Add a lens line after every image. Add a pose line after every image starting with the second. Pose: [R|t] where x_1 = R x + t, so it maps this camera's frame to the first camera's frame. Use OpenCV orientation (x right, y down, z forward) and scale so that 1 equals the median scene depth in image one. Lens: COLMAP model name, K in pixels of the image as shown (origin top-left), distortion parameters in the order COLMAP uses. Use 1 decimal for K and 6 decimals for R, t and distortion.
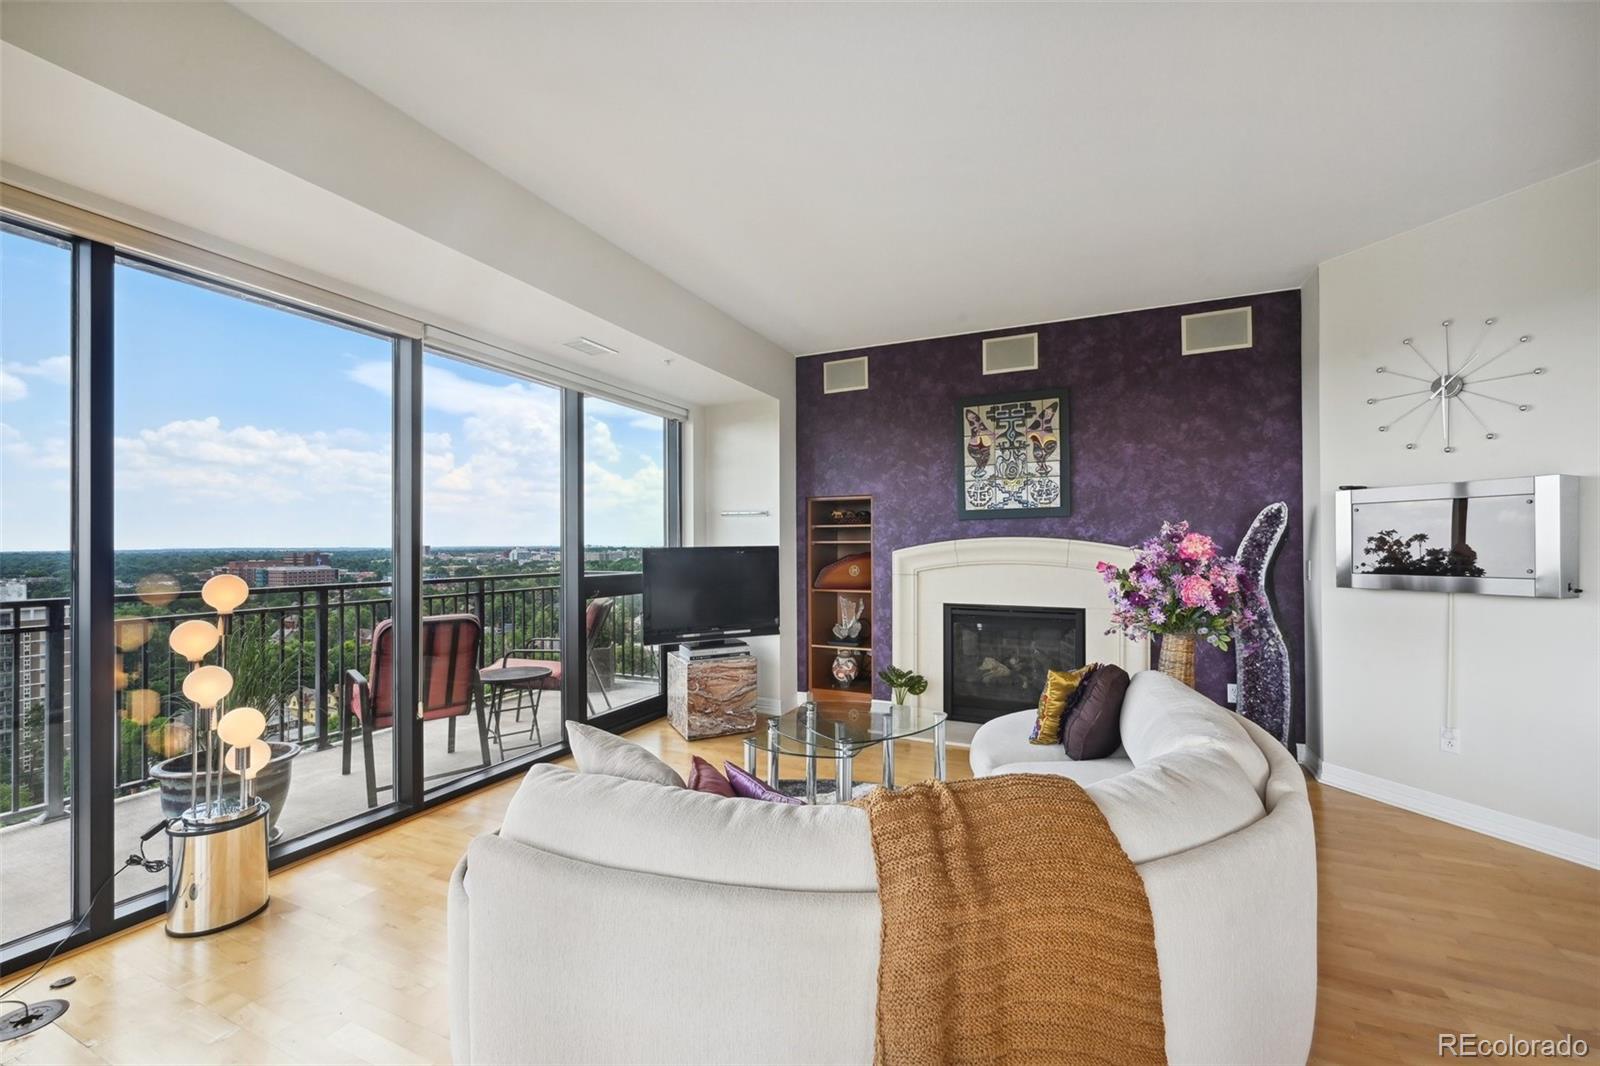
lens RADIAL K [[639.3, 0, 800.0], [0, 639.3, 533.0], [0, 0, 1]] dist [-0.000745, -0.000023]
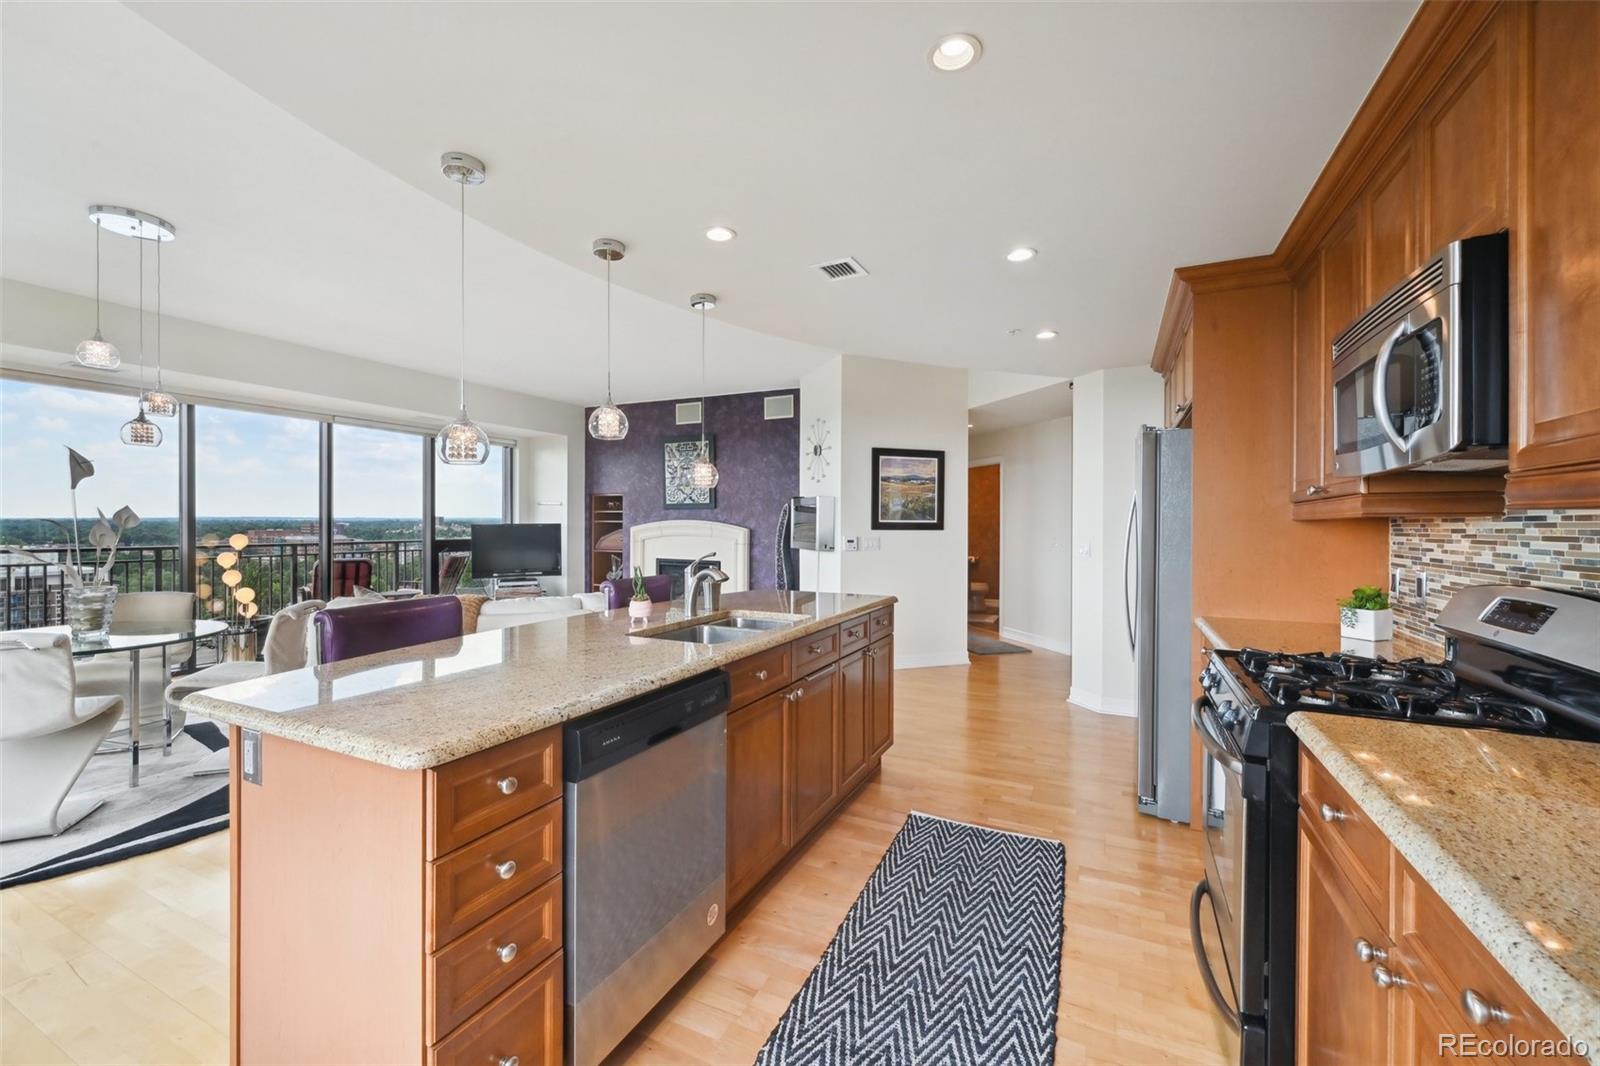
lens RADIAL K [[643.0, 0, 797.7], [0, 643.0, 509.2], [0, 0, 1]] dist [0.000370, -0.000023]
pose [[0.999433, 0.009214, -0.032393, 0.683318], [-0.009116, 0.999953, 0.003161, -0.030519], [0.032420, -0.002864, 0.999470, -0.721811]]
